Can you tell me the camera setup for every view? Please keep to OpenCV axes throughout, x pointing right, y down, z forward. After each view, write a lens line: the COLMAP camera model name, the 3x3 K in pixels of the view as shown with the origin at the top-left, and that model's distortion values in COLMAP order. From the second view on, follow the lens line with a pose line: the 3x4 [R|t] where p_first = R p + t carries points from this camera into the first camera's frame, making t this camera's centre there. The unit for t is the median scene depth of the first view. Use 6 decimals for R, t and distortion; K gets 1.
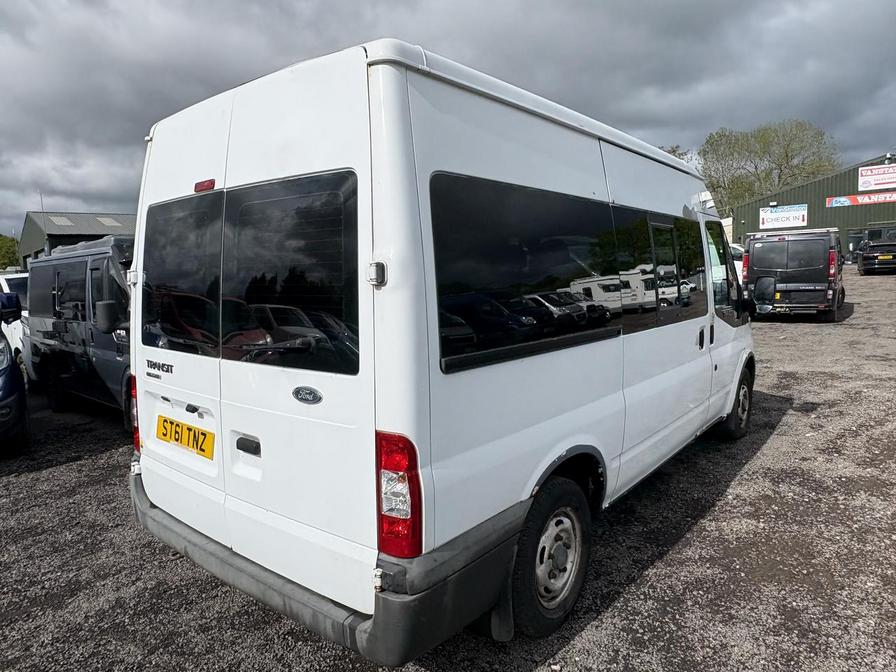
lens RADIAL K [[577.2, 0, 451.1], [0, 577.2, 332.6], [0, 0, 1]] dist [0.001409, 0.004277]
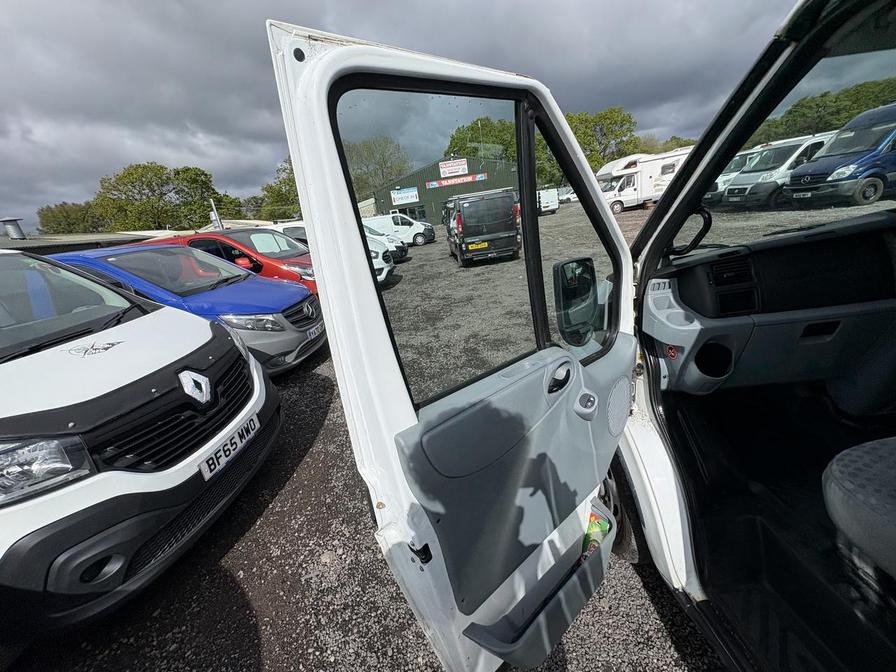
lens RADIAL K [[356.6, 0, 447.8], [0, 356.6, 337.2], [0, 0, 1]] dist [-0.000713, 0.000080]
pose [[0.760143, -0.278948, 0.586831, -0.123500], [0.187201, 0.958881, 0.213313, -0.254997], [-0.622205, -0.052293, 0.781106, 2.078702]]
